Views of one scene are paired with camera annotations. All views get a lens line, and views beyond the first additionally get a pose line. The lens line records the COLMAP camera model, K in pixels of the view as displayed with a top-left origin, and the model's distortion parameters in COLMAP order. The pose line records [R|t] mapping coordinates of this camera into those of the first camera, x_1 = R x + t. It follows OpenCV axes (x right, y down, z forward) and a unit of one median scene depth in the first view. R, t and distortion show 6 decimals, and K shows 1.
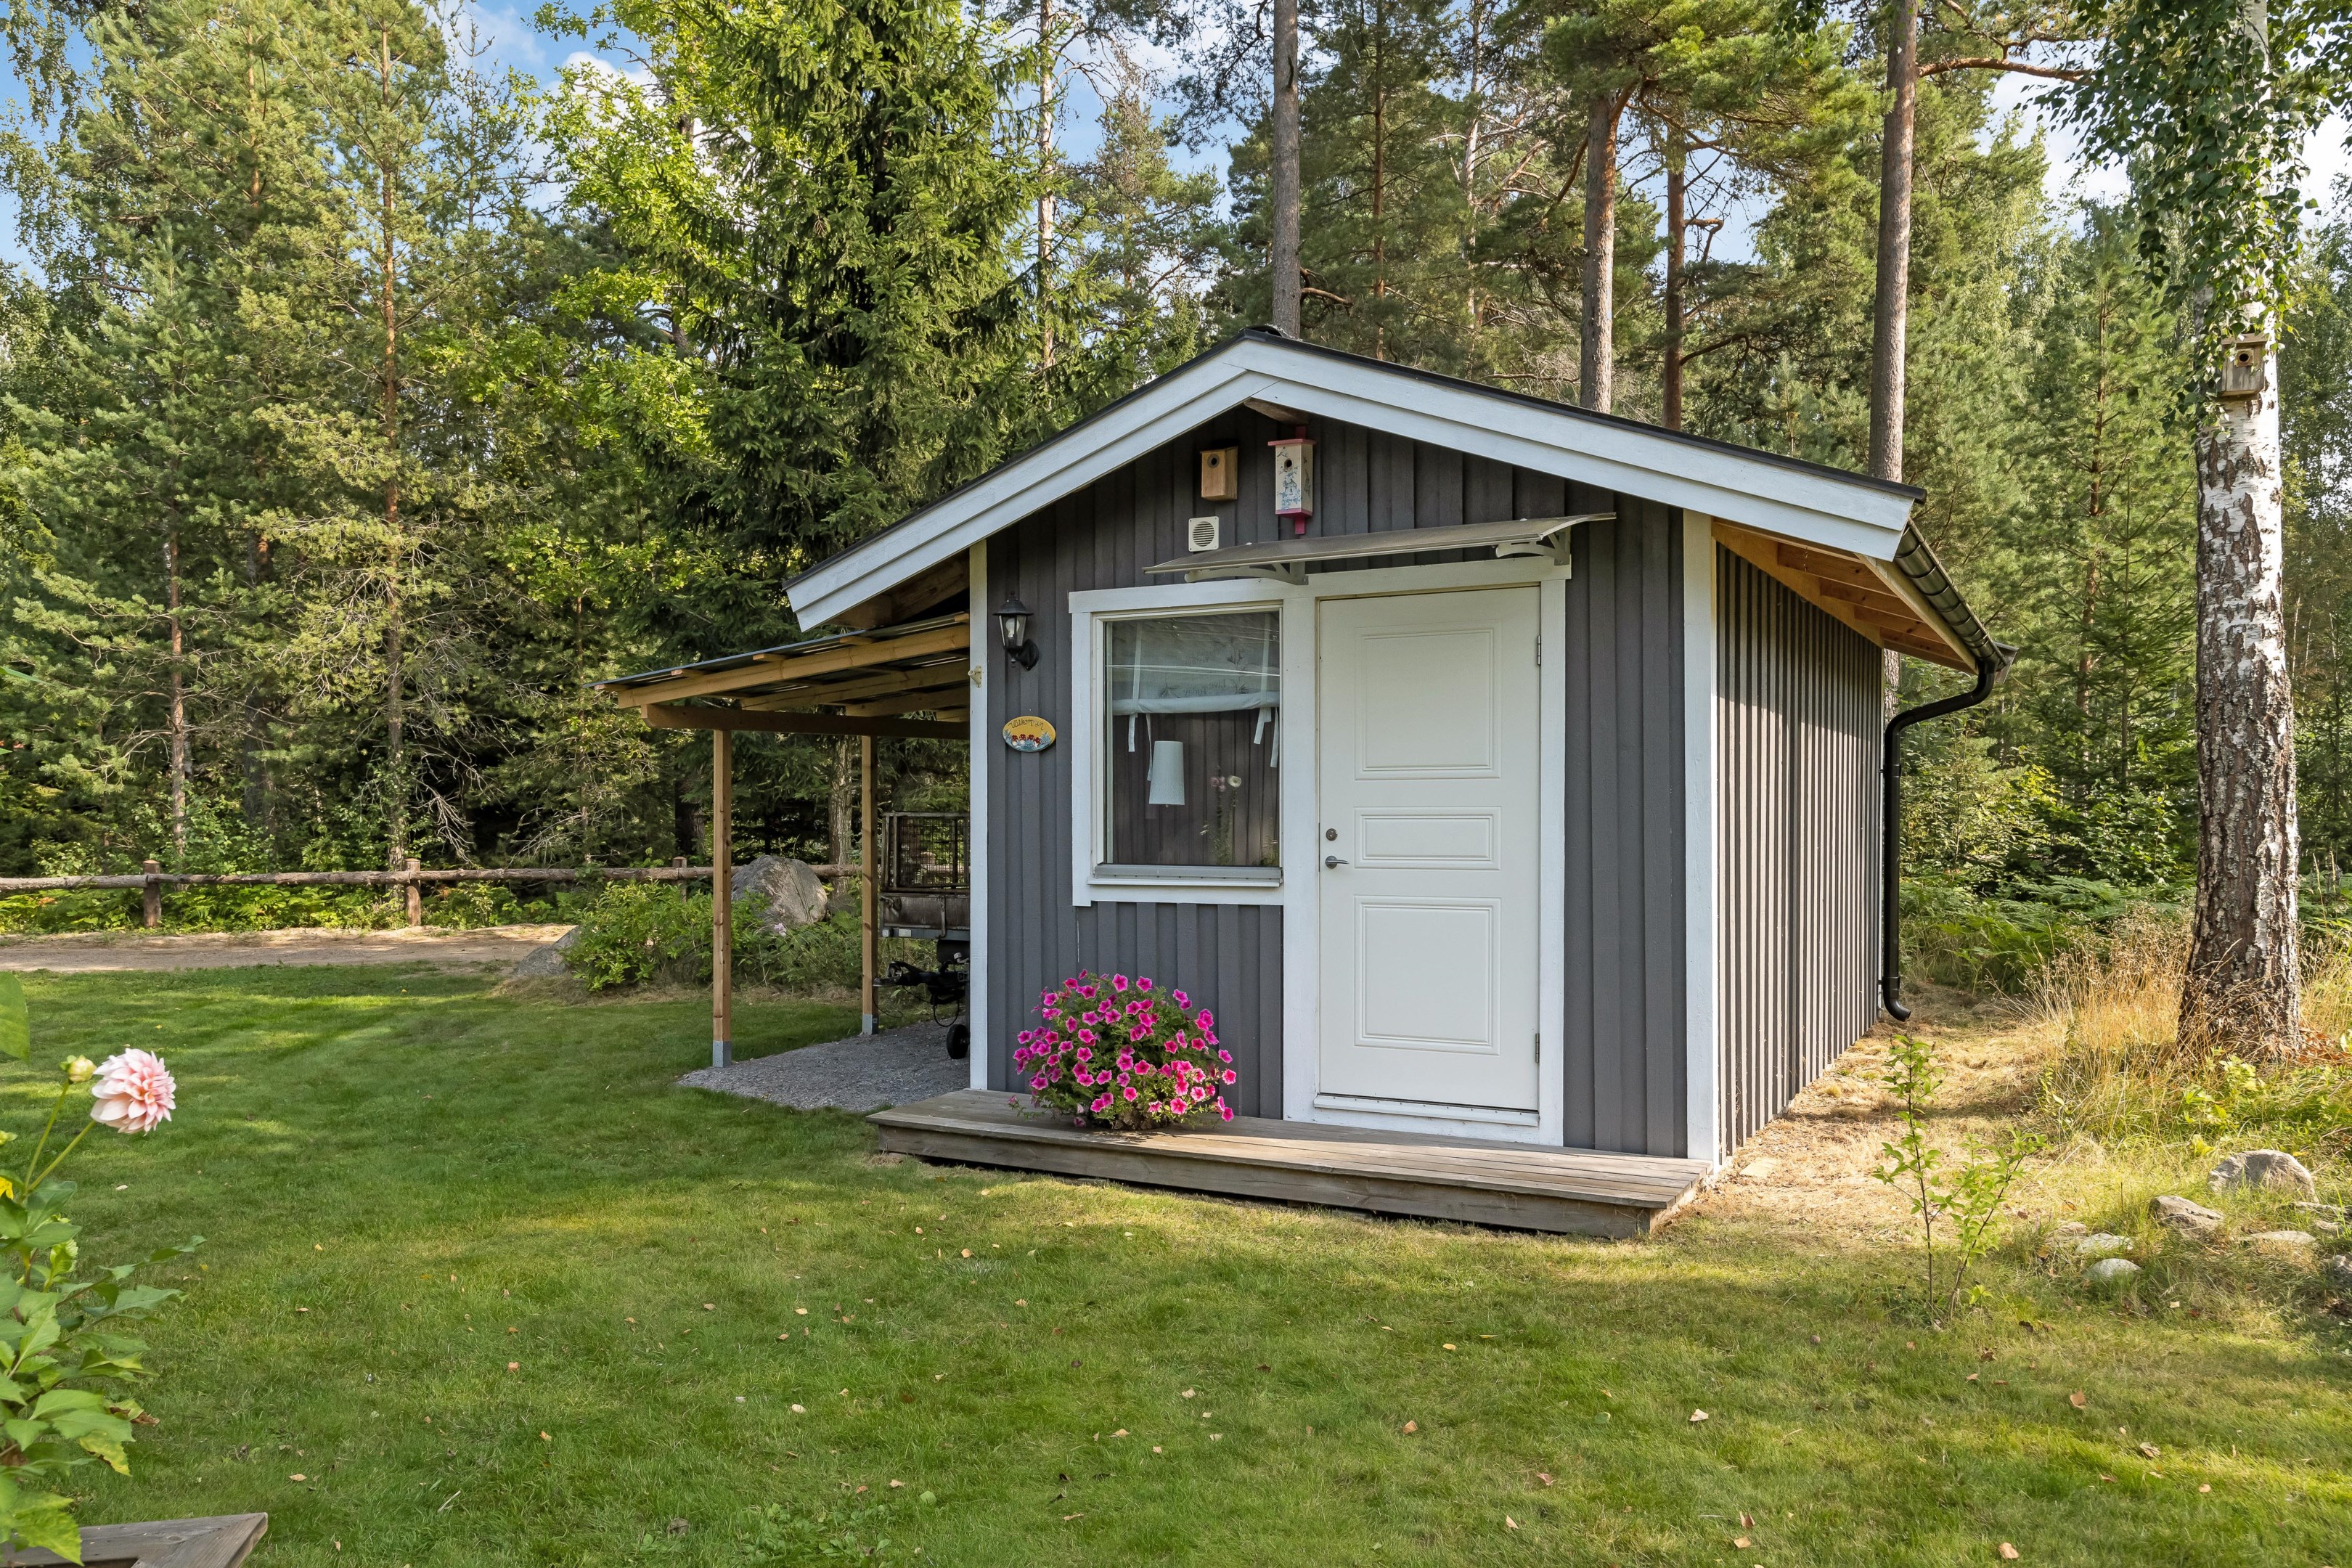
lens RADIAL K [[1700.7, 0, 1174.2], [0, 1700.7, 862.1], [0, 0, 1]] dist [-0.003414, -0.001056]
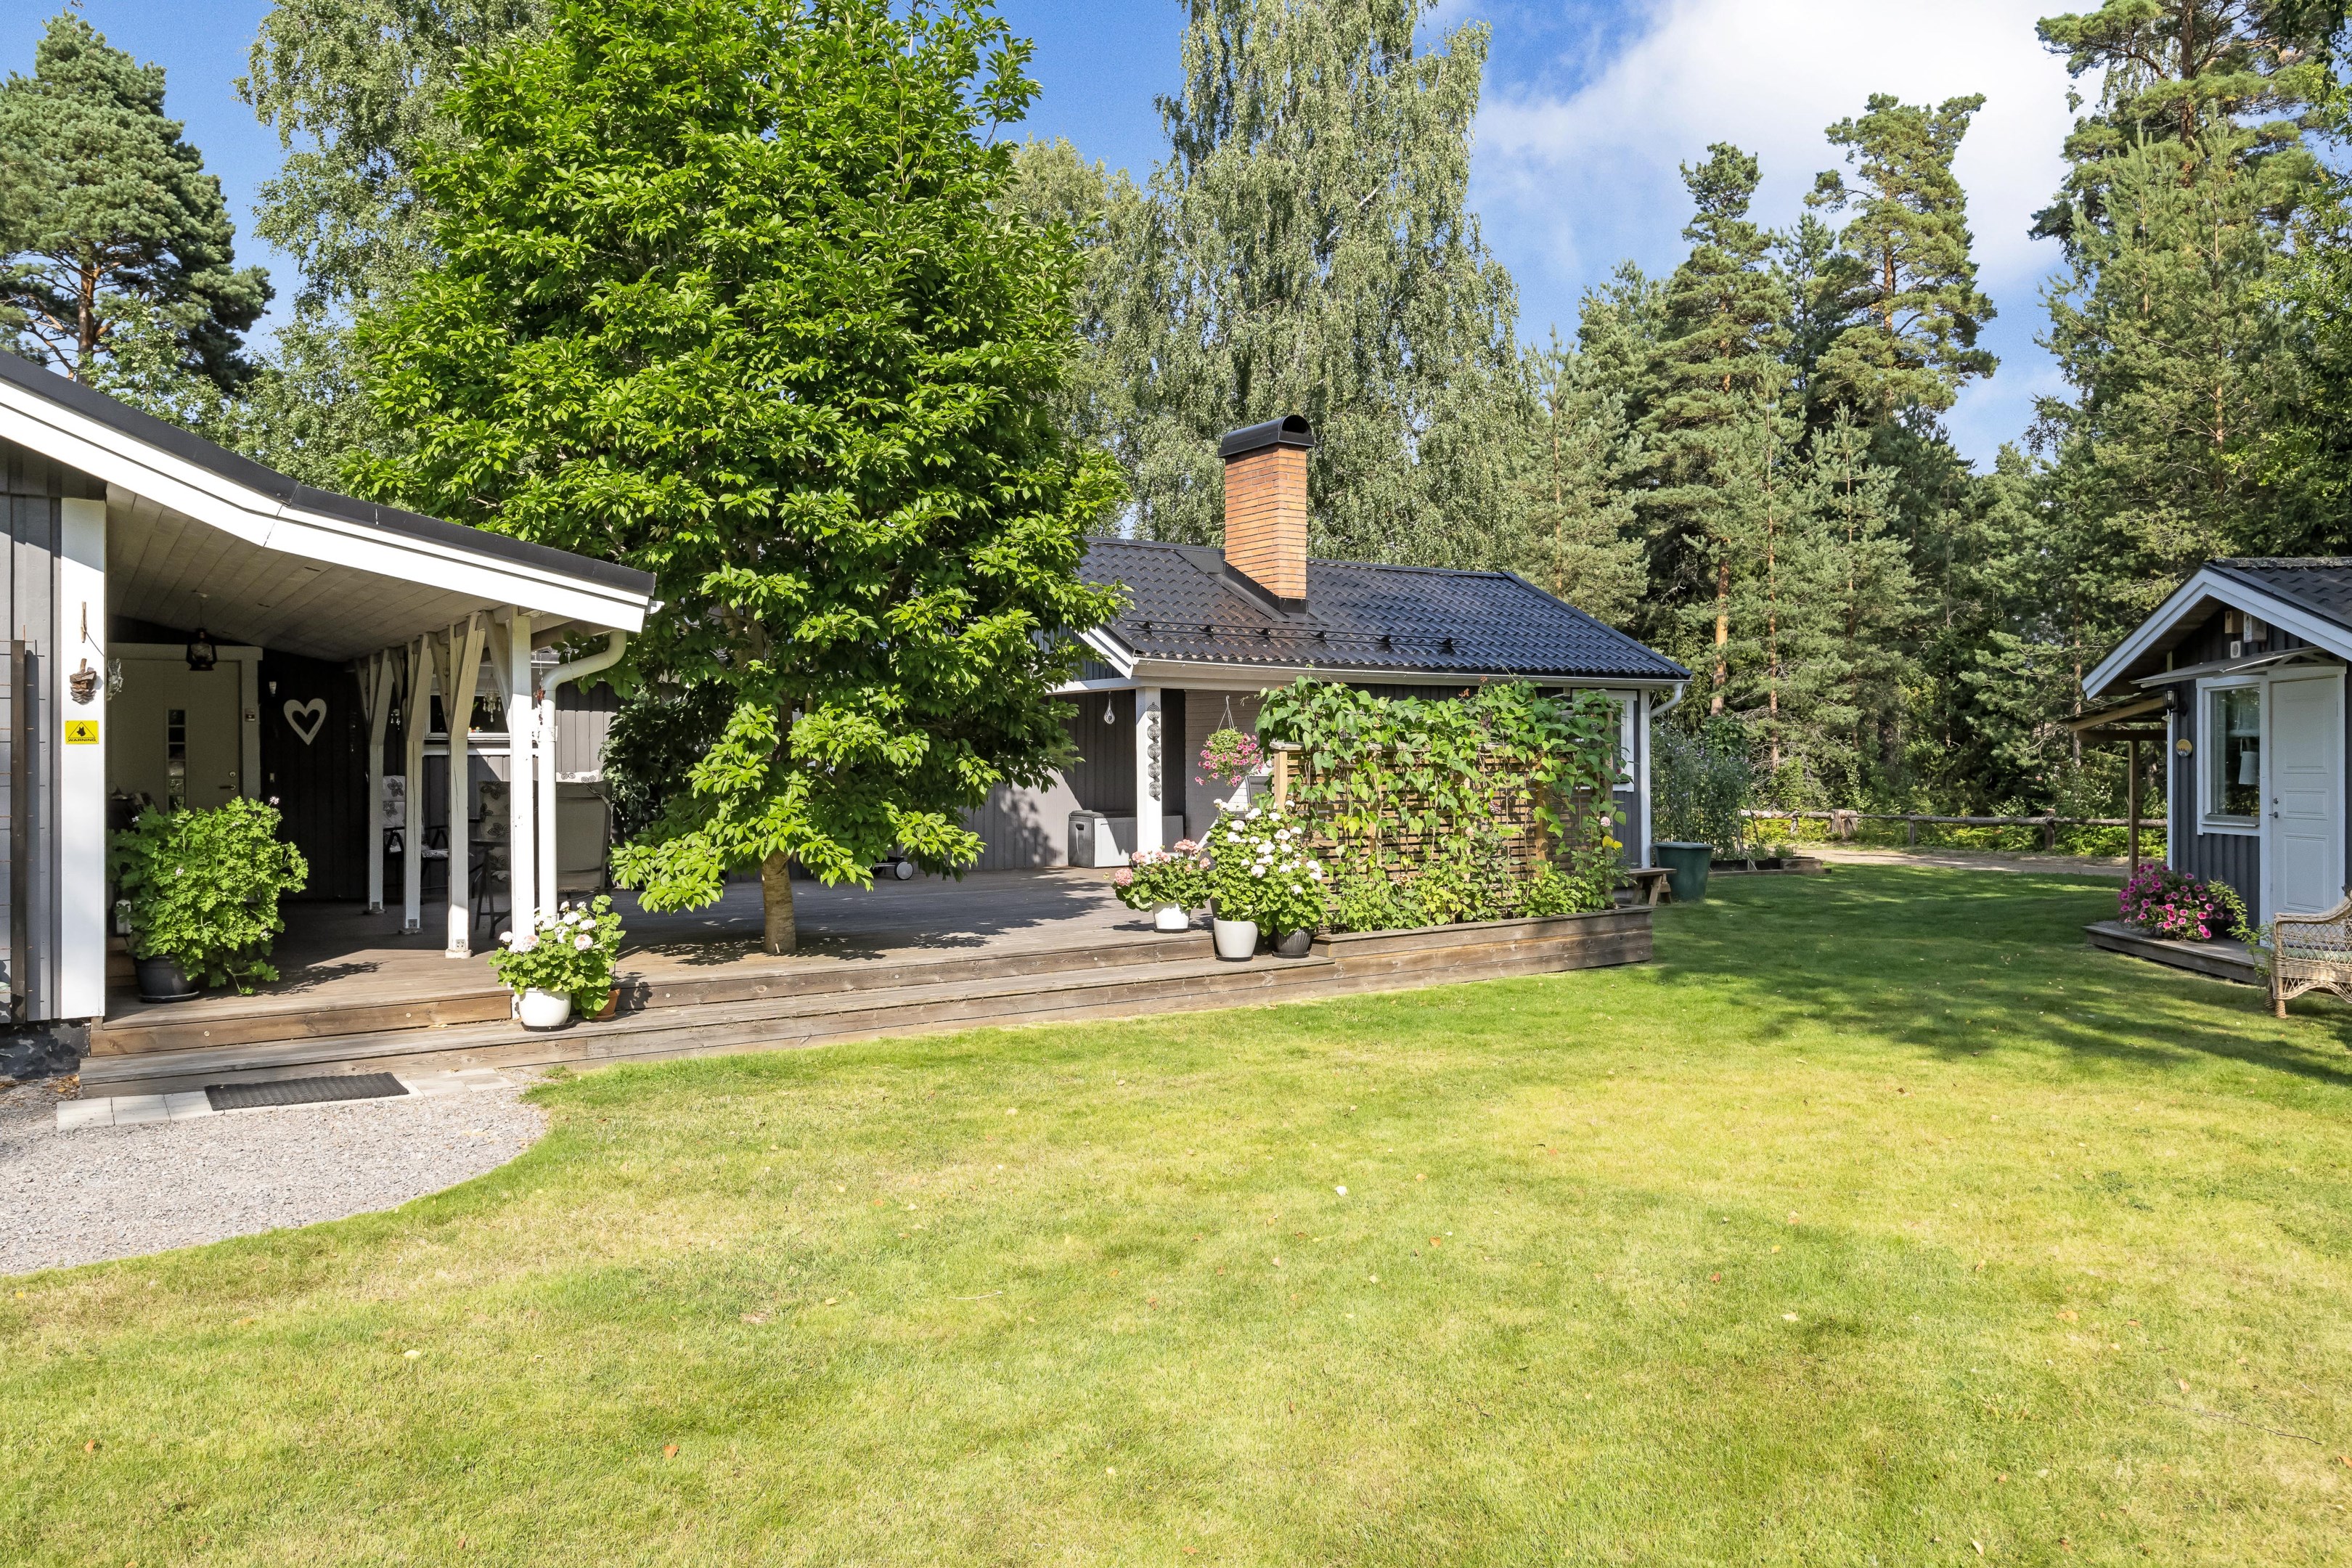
lens RADIAL K [[1641.1, 0, 1186.5], [0, 1641.1, 745.3], [0, 0, 1]] dist [0.002937, 0.000748]
pose [[0.385757, -0.009523, -0.922551, 0.506150], [-0.031186, 0.999241, -0.023355, 0.001024], [0.922073, 0.037780, 0.385167, -0.334184]]
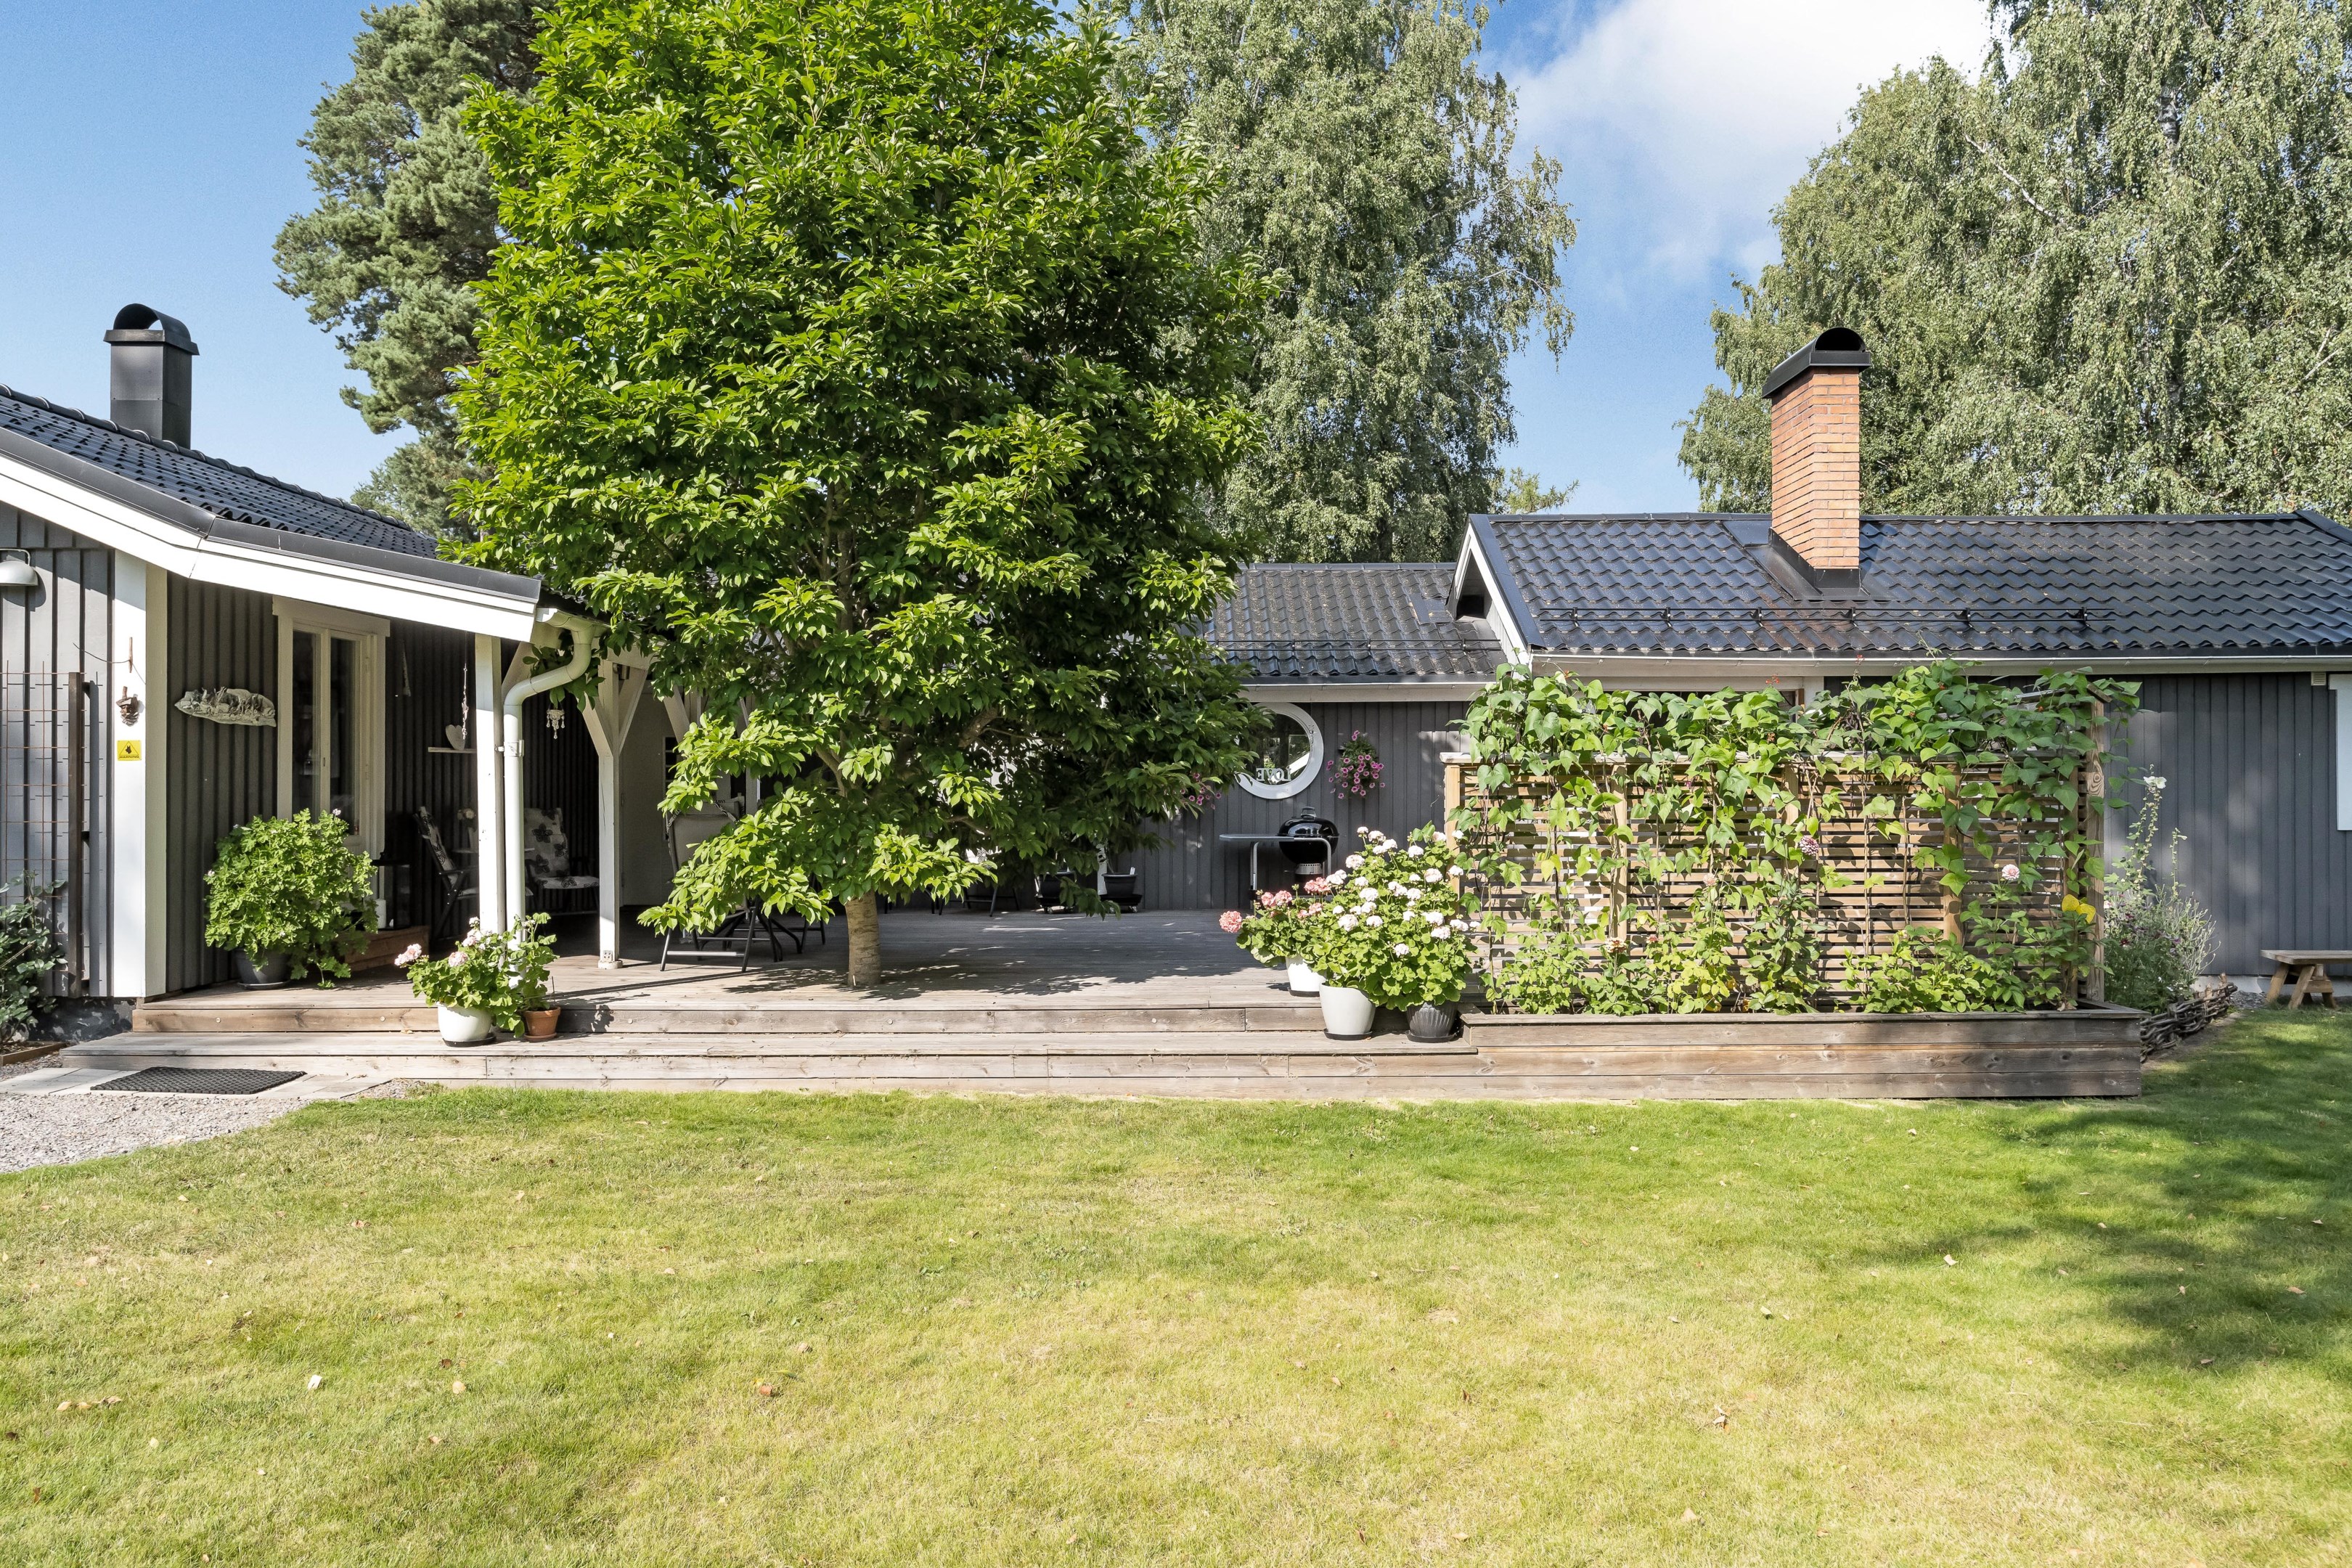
lens RADIAL K [[1610.2, 0, 1189.7], [0, 1610.2, 773.9], [0, 0, 1]] dist [-0.000349, -0.000532]
pose [[-0.216334, -0.009555, -0.976273, 0.408658], [-0.034966, 0.999386, -0.002033, -0.006079], [0.975693, 0.033696, -0.216536, -0.033731]]
